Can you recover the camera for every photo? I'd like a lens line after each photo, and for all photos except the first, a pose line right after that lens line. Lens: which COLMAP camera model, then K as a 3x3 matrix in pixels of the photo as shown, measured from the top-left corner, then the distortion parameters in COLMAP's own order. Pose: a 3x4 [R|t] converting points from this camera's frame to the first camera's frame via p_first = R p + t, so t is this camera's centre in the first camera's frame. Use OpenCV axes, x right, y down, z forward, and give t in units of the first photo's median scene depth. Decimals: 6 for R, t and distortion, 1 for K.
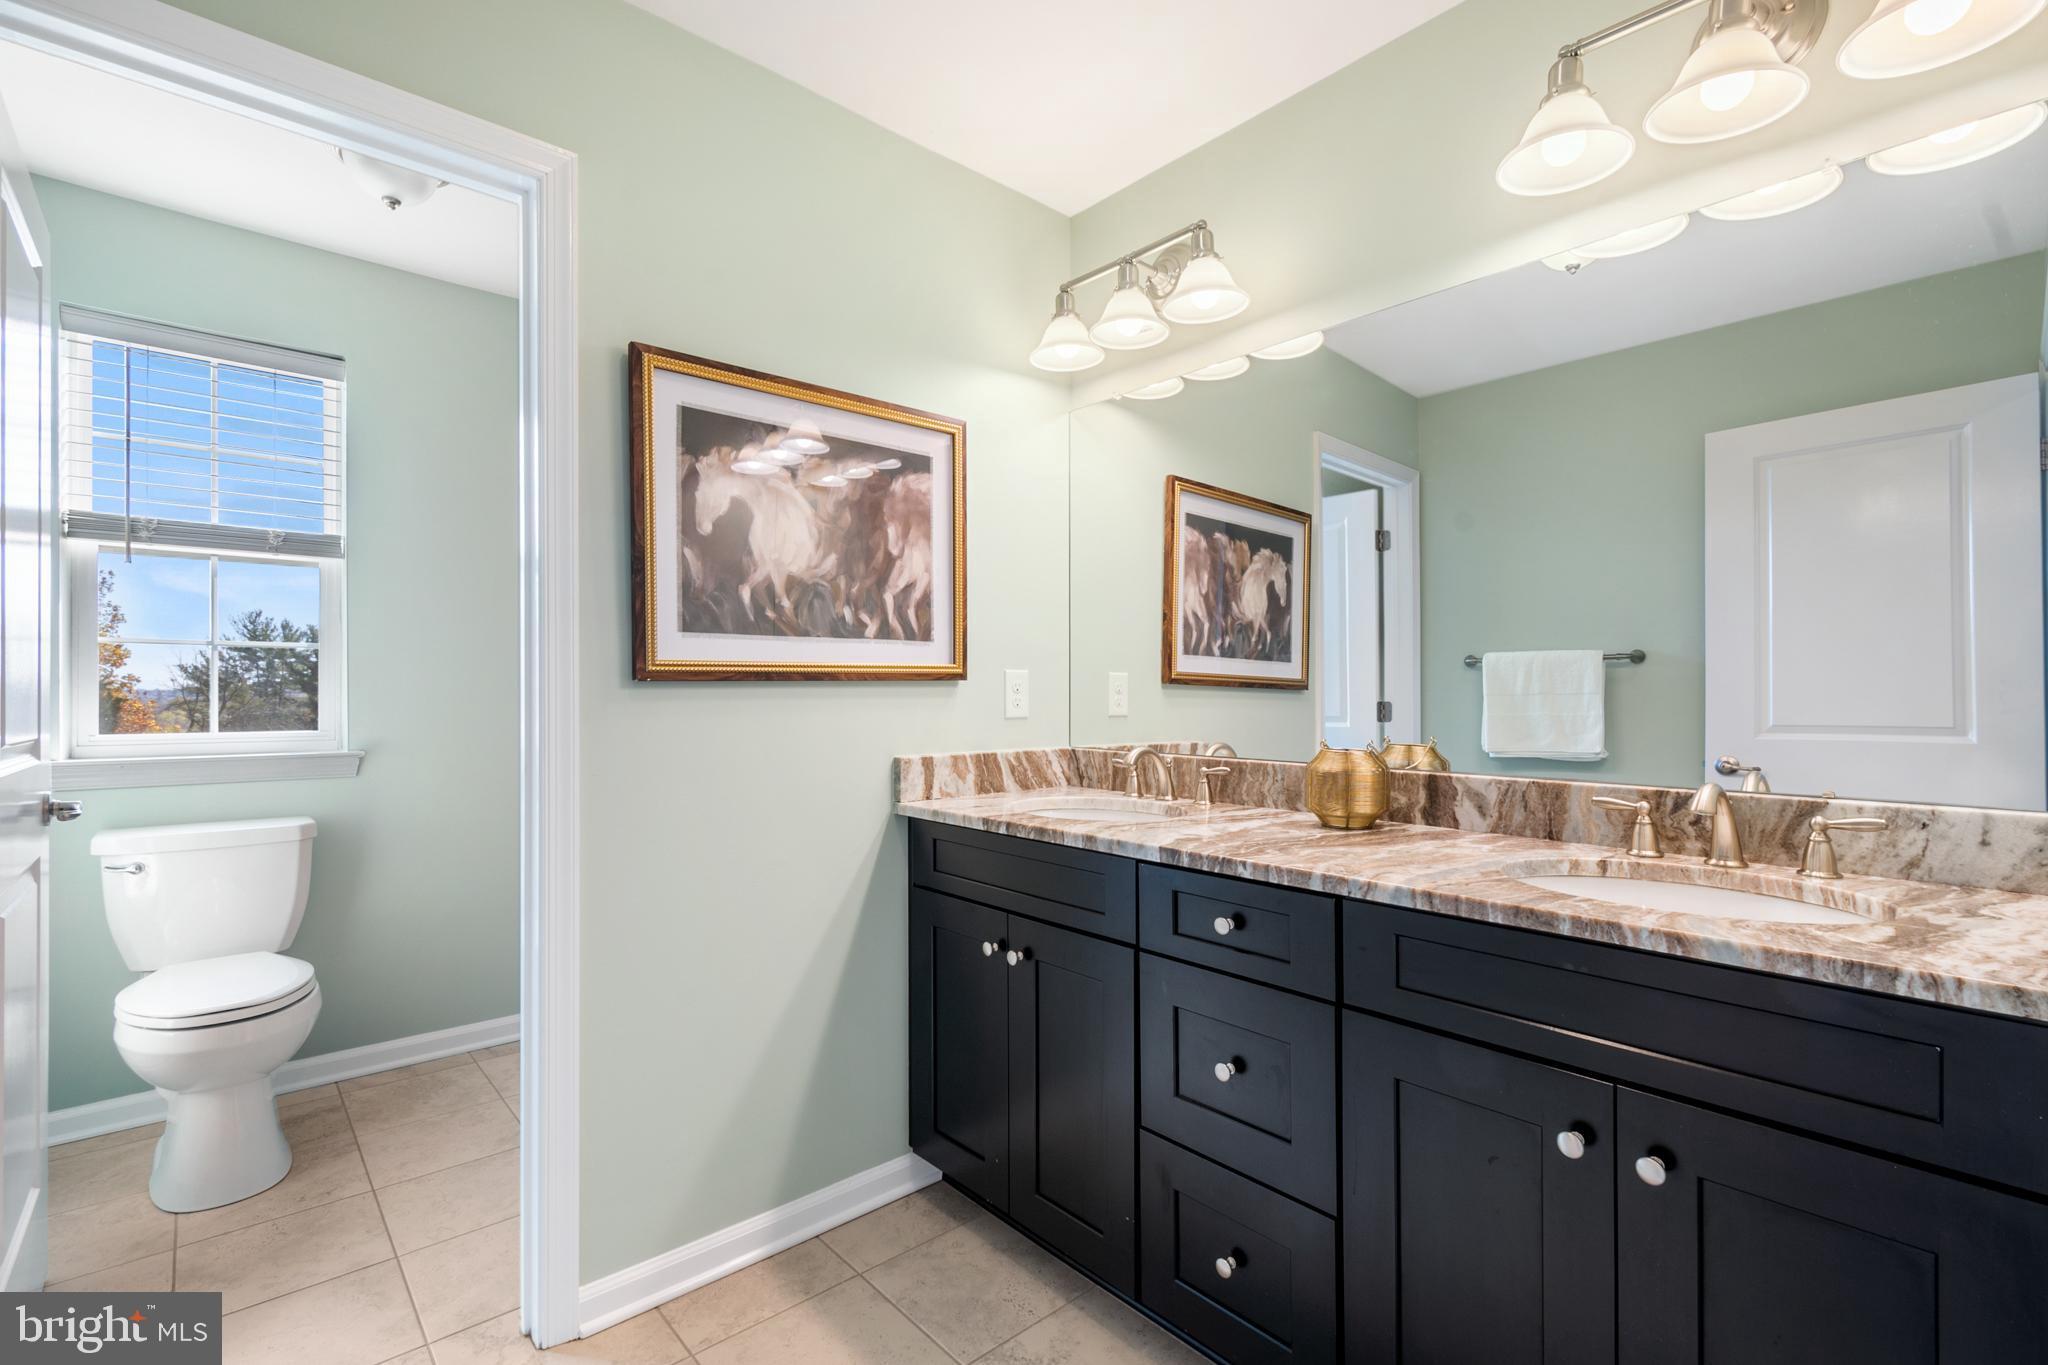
lens RADIAL K [[916.2, 0, 1027.4], [0, 916.2, 687.8], [0, 0, 1]] dist [-0.015405, -0.000993]
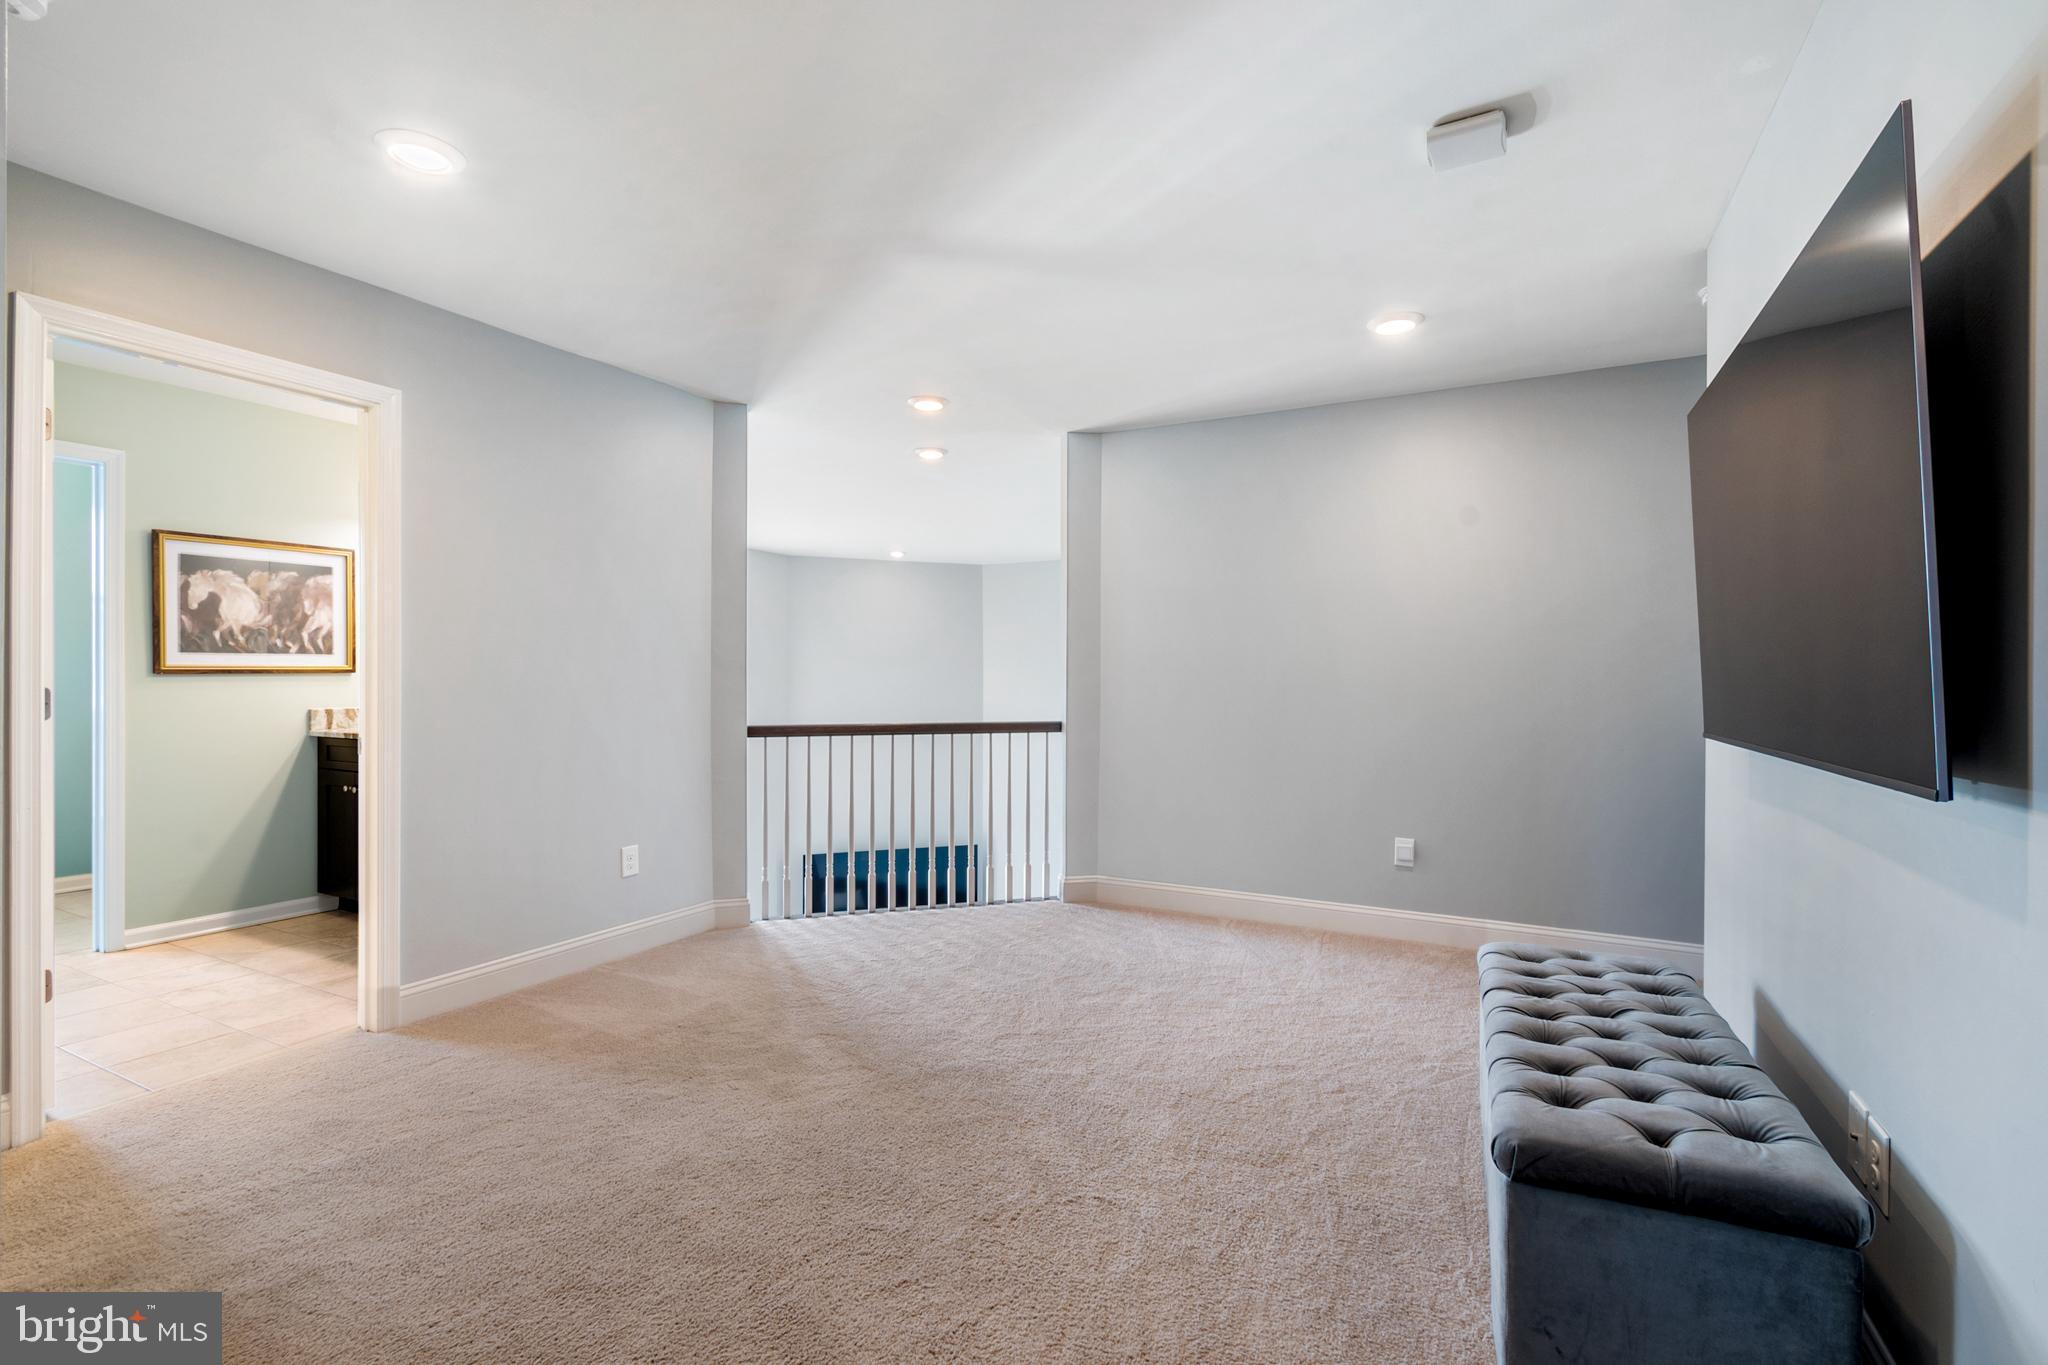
lens RADIAL K [[916.2, 0, 1020.5], [0, 916.2, 676.5], [0, 0, 1]] dist [-0.015405, -0.000993]
pose [[0.955798, -0.000675, 0.294024, 0.860765], [0.001470, 0.999996, -0.002485, 0.008046], [-0.294021, 0.002807, 0.955795, -1.585529]]
